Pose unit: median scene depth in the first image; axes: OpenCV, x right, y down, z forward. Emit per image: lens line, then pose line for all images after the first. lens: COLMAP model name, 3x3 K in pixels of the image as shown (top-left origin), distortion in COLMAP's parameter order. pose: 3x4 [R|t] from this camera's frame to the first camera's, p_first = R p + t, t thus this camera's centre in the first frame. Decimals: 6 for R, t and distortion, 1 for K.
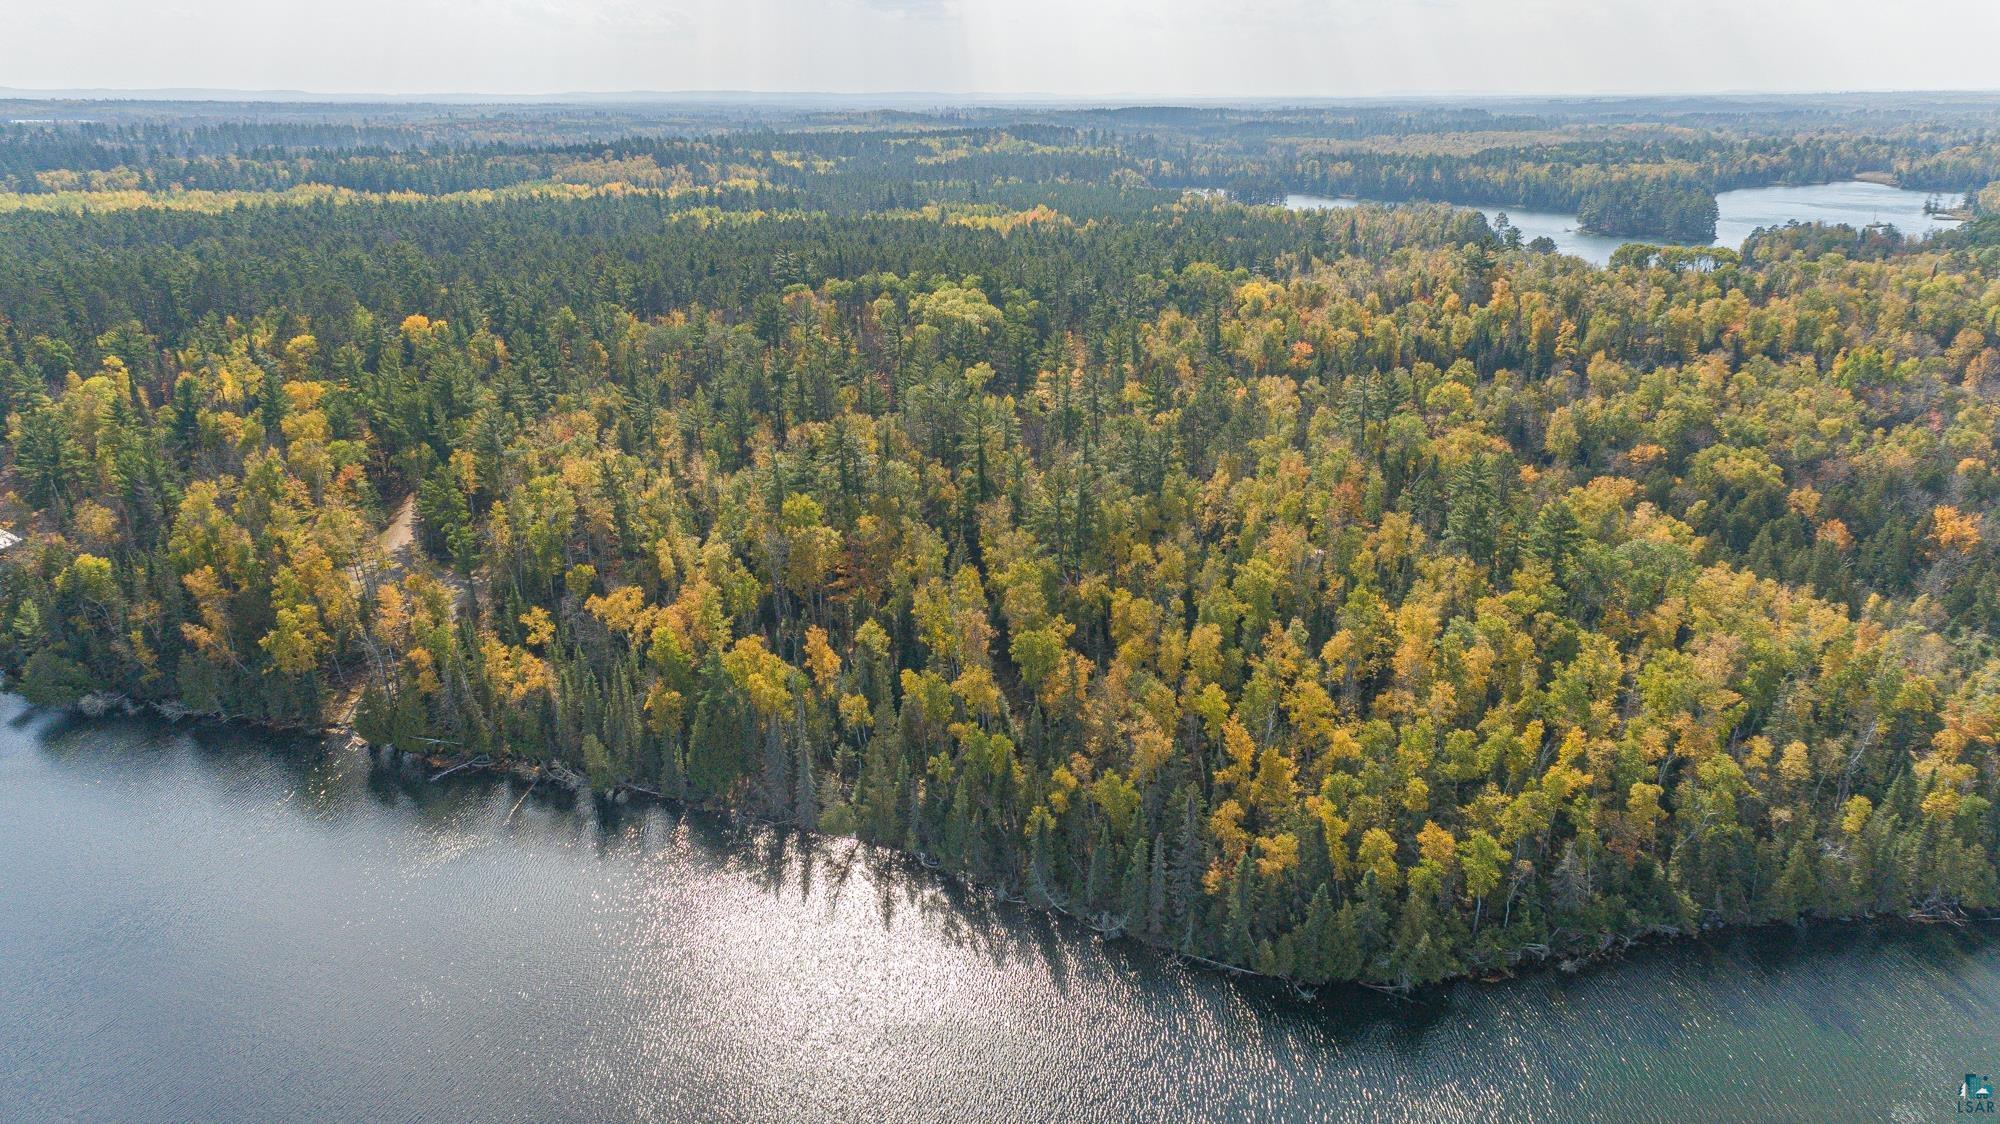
lens RADIAL K [[1350.4, 0, 1000.0], [0, 1350.4, 562.0], [0, 0, 1]] dist [0.003317, 0.029133]
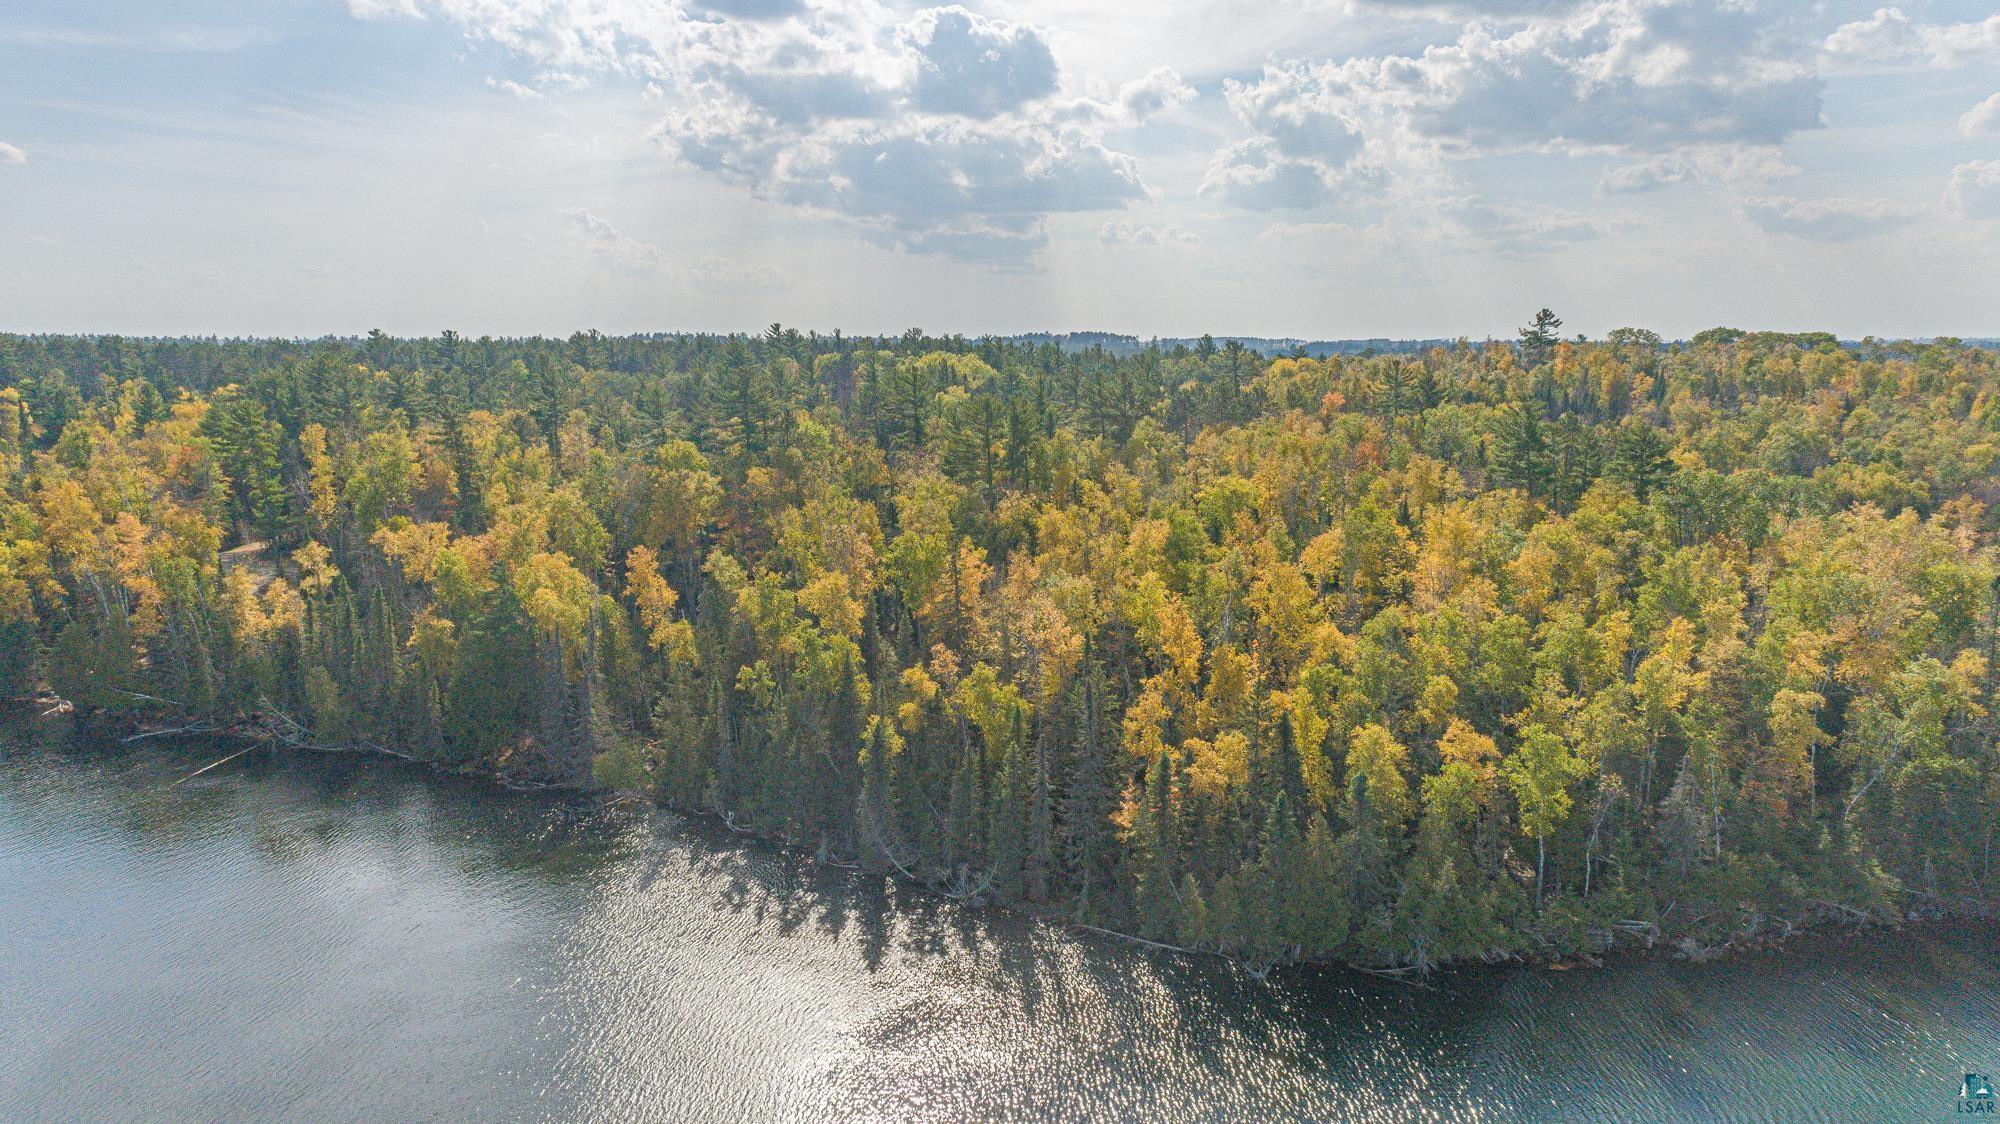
lens RADIAL K [[1350.4, 0, 1000.0], [0, 1350.4, 562.0], [0, 0, 1]] dist [0.003317, 0.029133]
pose [[0.998360, 0.004837, -0.057041, 0.131493], [-0.014063, 0.986614, -0.162467, 0.218106], [0.055492, 0.163003, 0.985064, 0.326469]]
